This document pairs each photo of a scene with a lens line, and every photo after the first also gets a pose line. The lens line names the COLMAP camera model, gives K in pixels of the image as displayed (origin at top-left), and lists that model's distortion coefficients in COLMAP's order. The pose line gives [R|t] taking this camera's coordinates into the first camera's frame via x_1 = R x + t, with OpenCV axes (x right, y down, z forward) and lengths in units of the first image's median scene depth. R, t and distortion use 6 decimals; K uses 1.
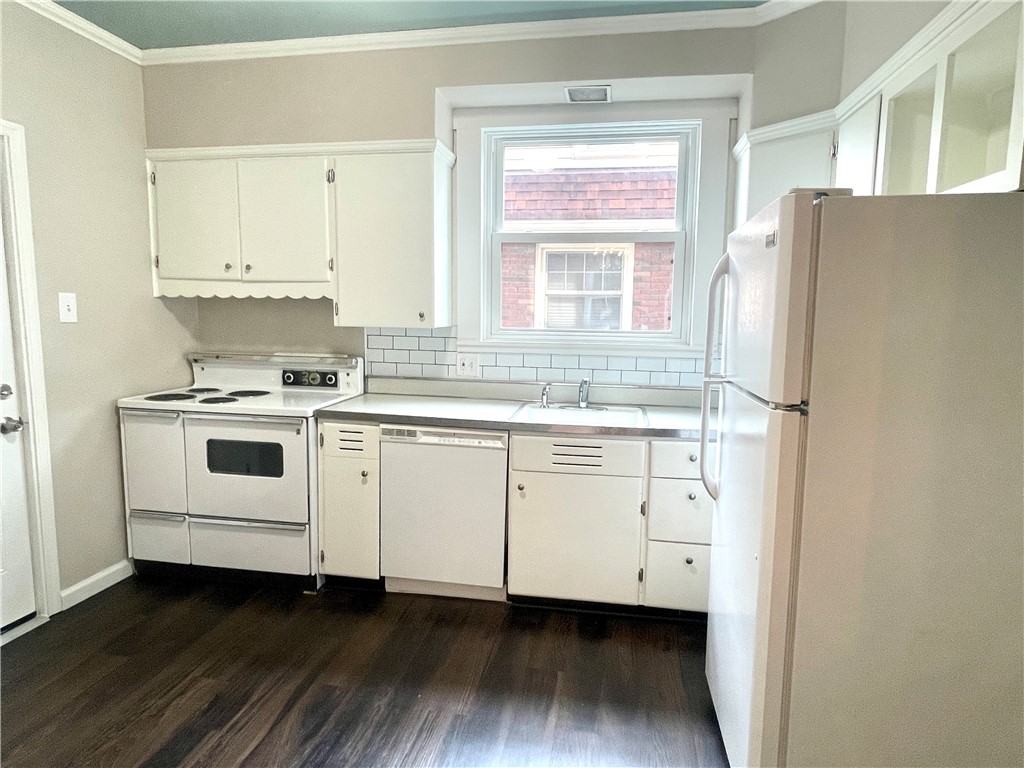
lens RADIAL K [[613.5, 0, 514.6], [0, 613.5, 388.0], [0, 0, 1]] dist [0.005810, -0.008452]
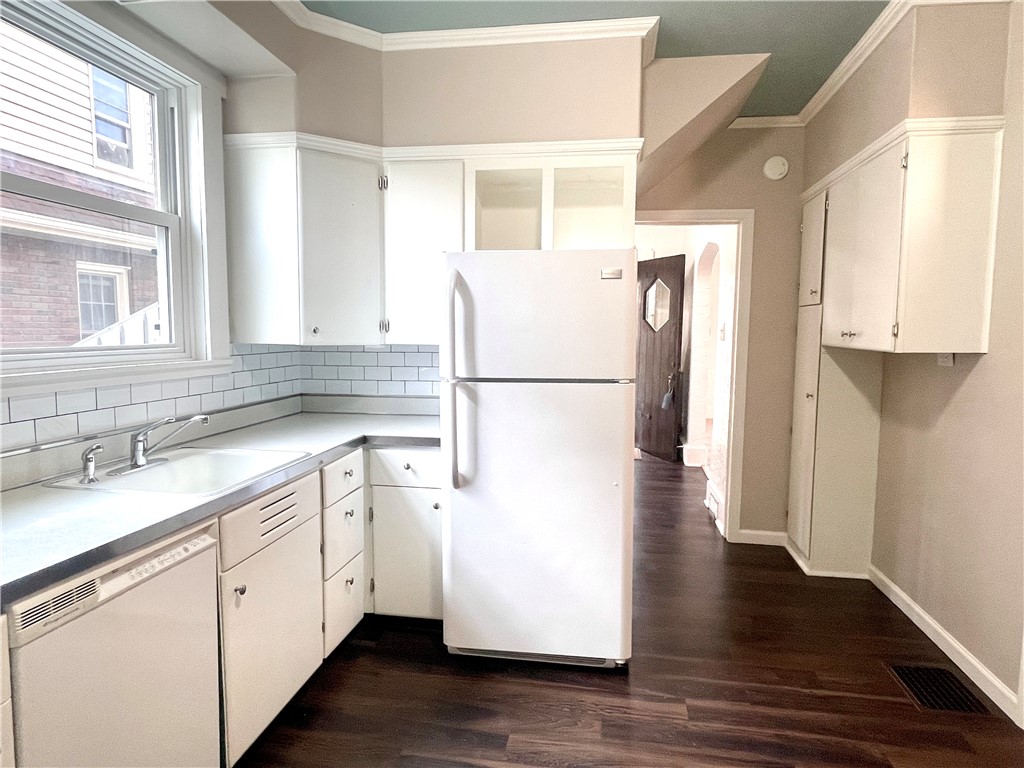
lens RADIAL K [[618.2, 0, 510.6], [0, 618.2, 389.0], [0, 0, 1]] dist [-0.002462, -0.006513]
pose [[-0.002808, -0.110595, 0.993862, -0.553136], [0.116399, 0.987074, 0.110168, -0.077424], [-0.993199, 0.115994, 0.010101, 0.621166]]
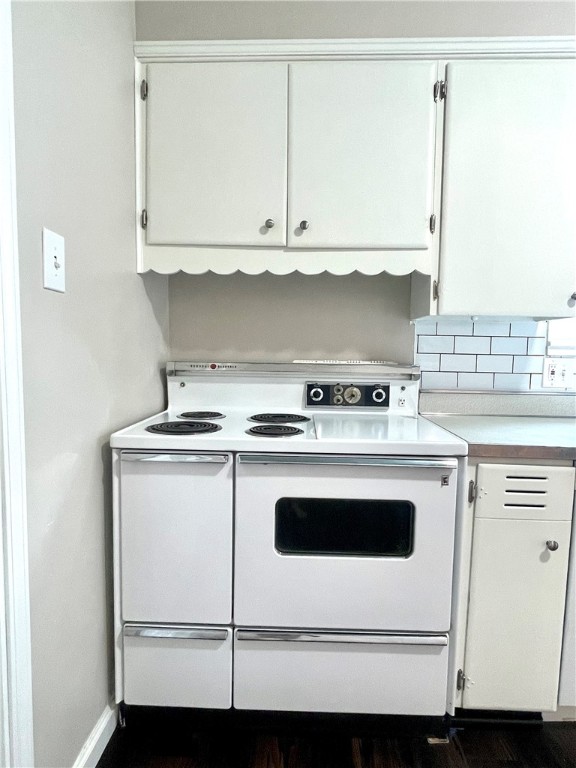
lens RADIAL K [[460.1, 0, 294.6], [0, 460.1, 383.9], [0, 0, 1]] dist [0.005810, -0.008452]
pose [[0.990442, -0.014238, 0.137193, -0.526924], [0.020865, 0.998677, -0.046991, -0.005172], [-0.136342, 0.049405, 0.989429, 0.537923]]
